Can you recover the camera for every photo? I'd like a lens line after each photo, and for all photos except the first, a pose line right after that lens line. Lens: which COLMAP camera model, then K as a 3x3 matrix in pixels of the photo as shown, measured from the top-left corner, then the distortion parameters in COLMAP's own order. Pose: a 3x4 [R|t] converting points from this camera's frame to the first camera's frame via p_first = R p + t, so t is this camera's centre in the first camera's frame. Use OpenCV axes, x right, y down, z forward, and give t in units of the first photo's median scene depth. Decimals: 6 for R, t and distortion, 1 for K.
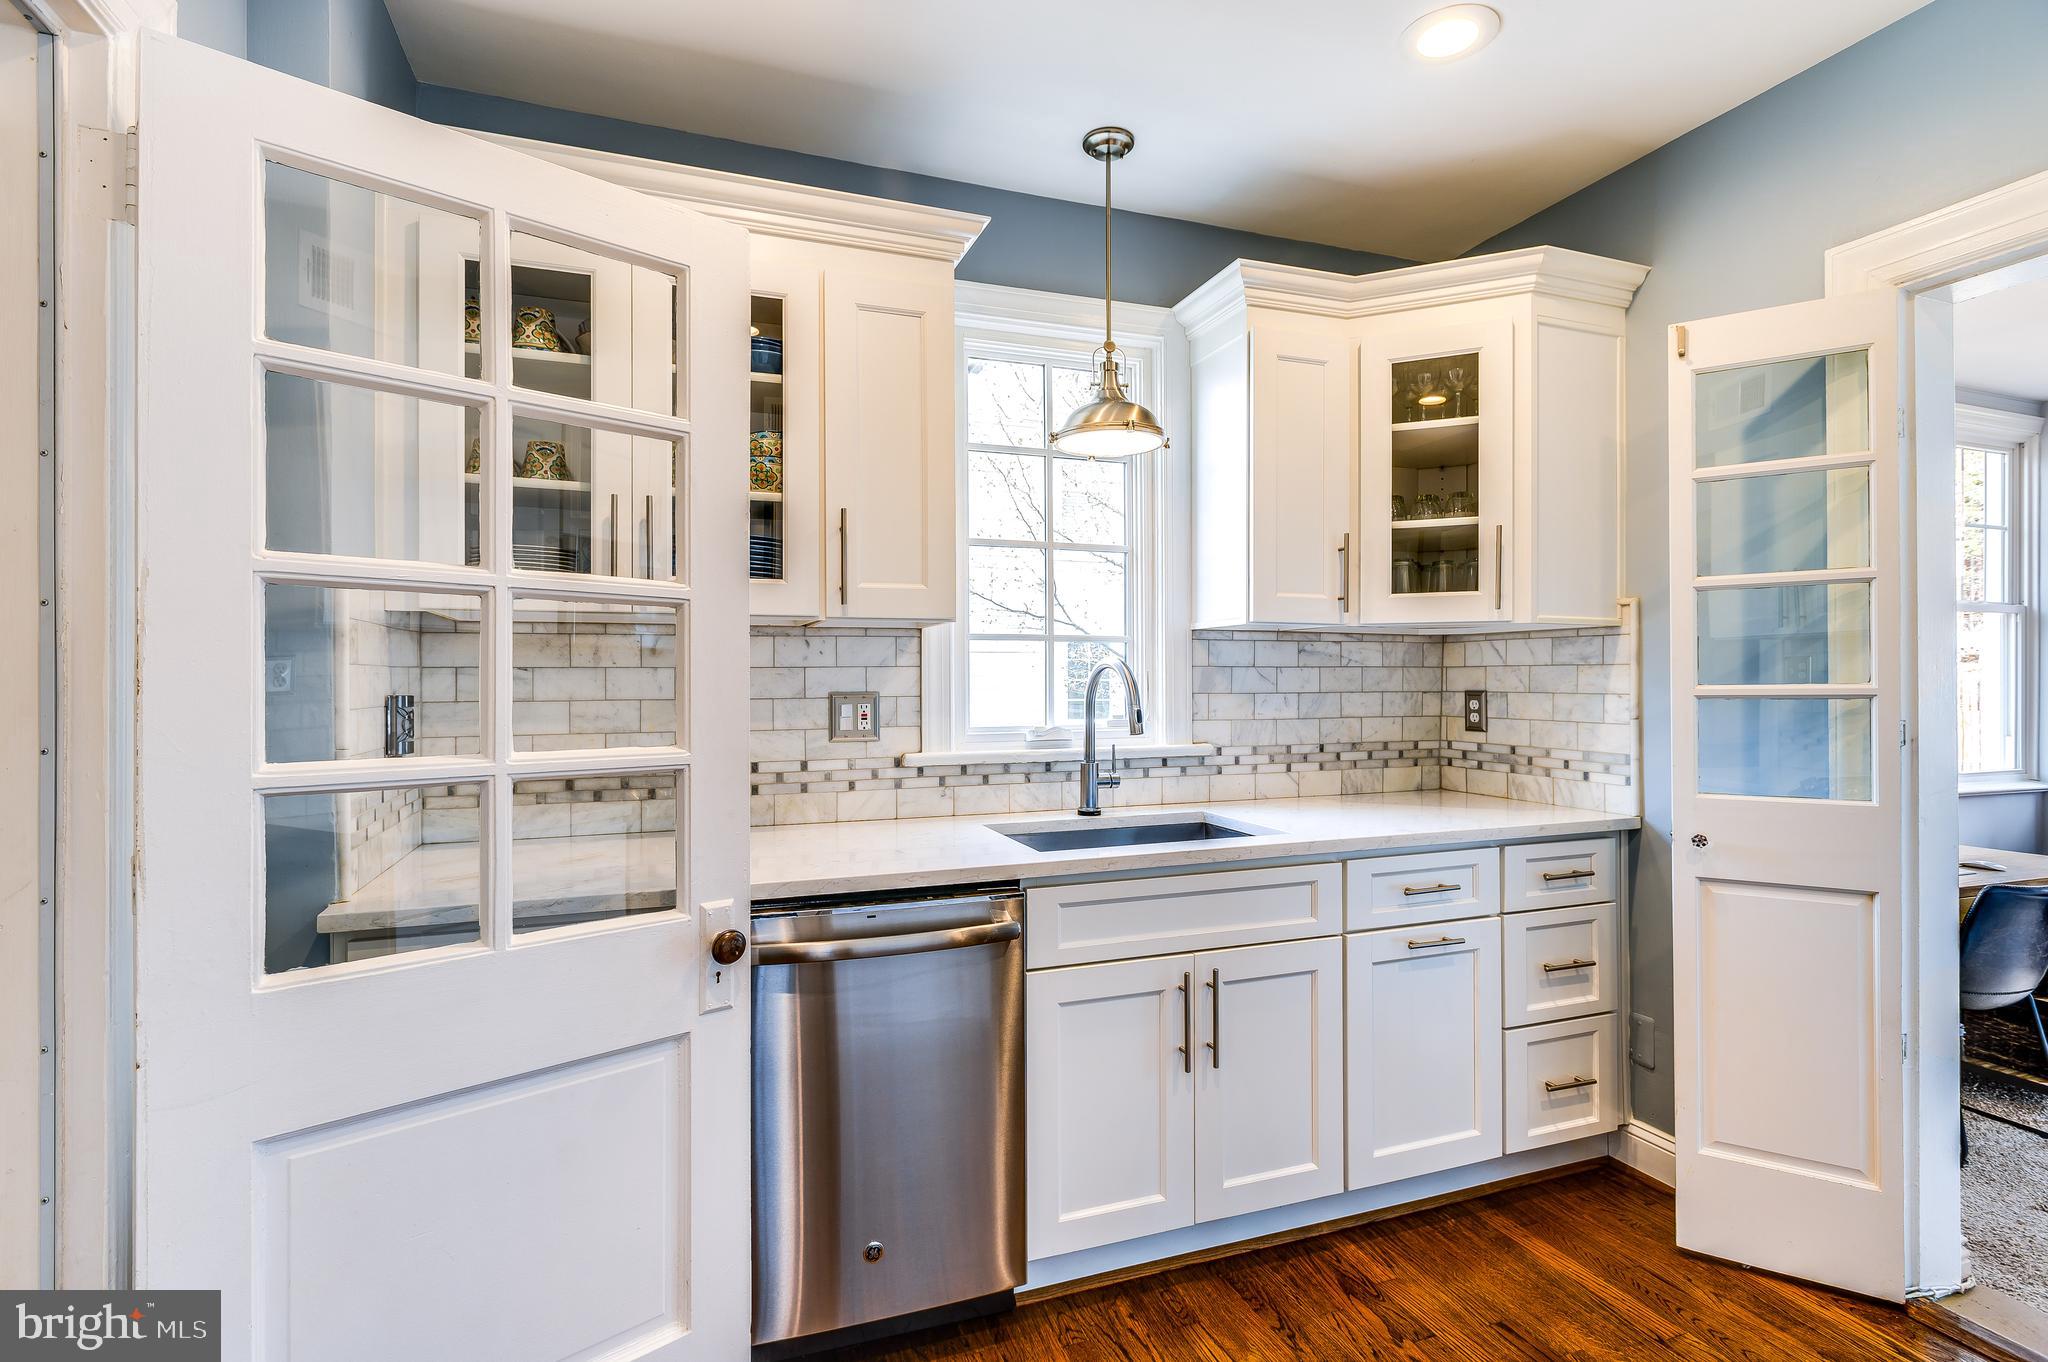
lens RADIAL K [[986.9, 0, 1024.0], [0, 986.9, 681.0], [0, 0, 1]] dist [-0.010904, -0.001656]
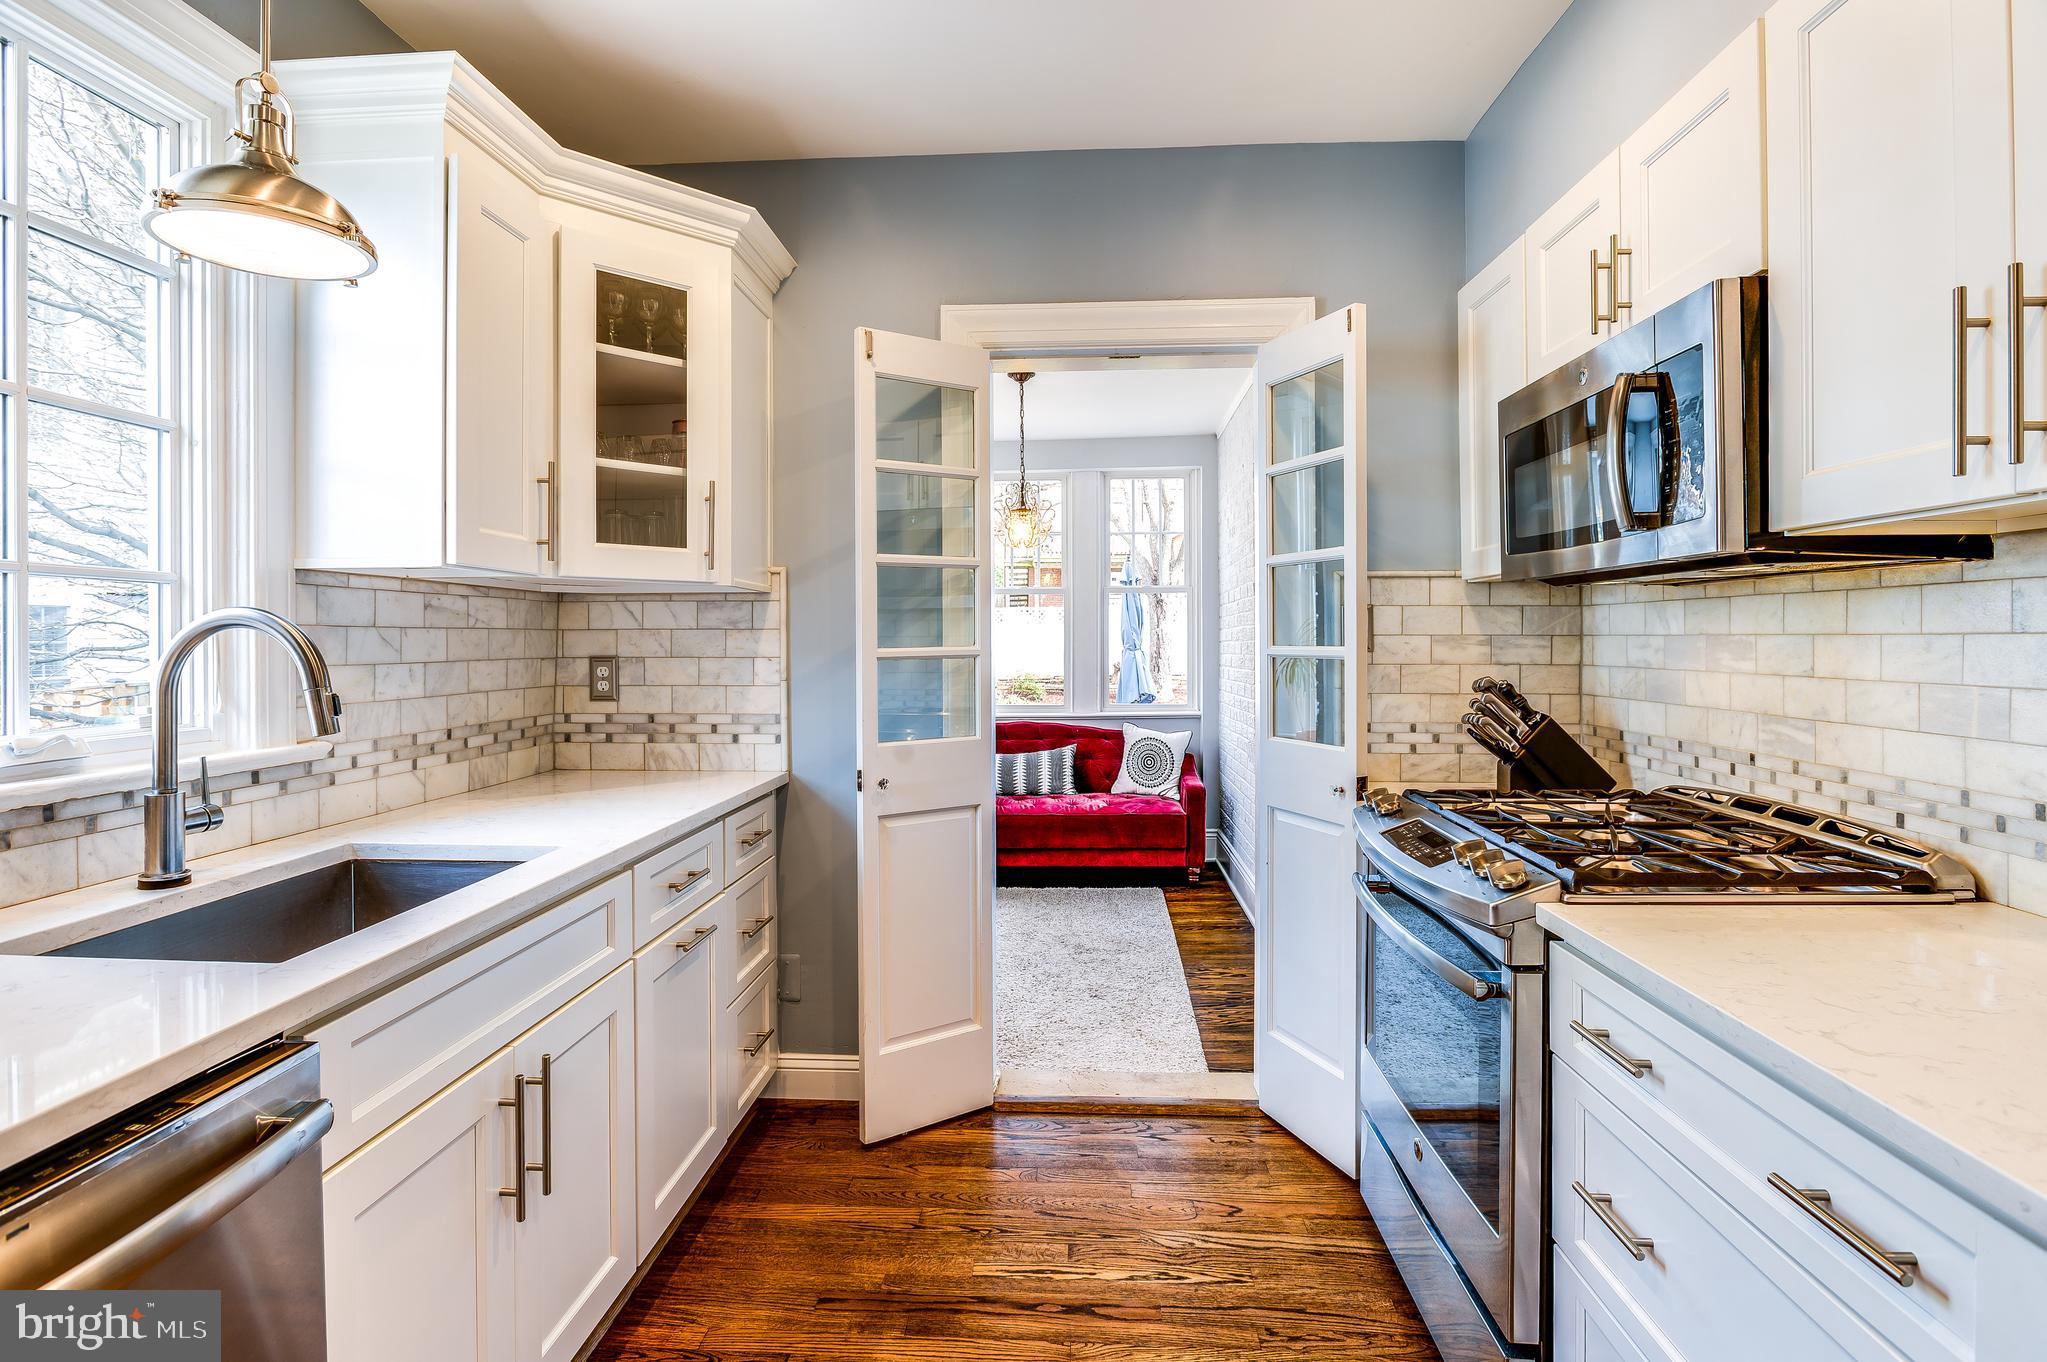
lens RADIAL K [[983.3, 0, 1028.9], [0, 983.3, 640.4], [0, 0, 1]] dist [-0.014653, 0.000062]
pose [[0.391838, 0.000198, 0.920034, -0.238954], [0.003844, 0.999991, -0.001853, -0.001725], [-0.920026, 0.004262, 0.391833, 0.311623]]
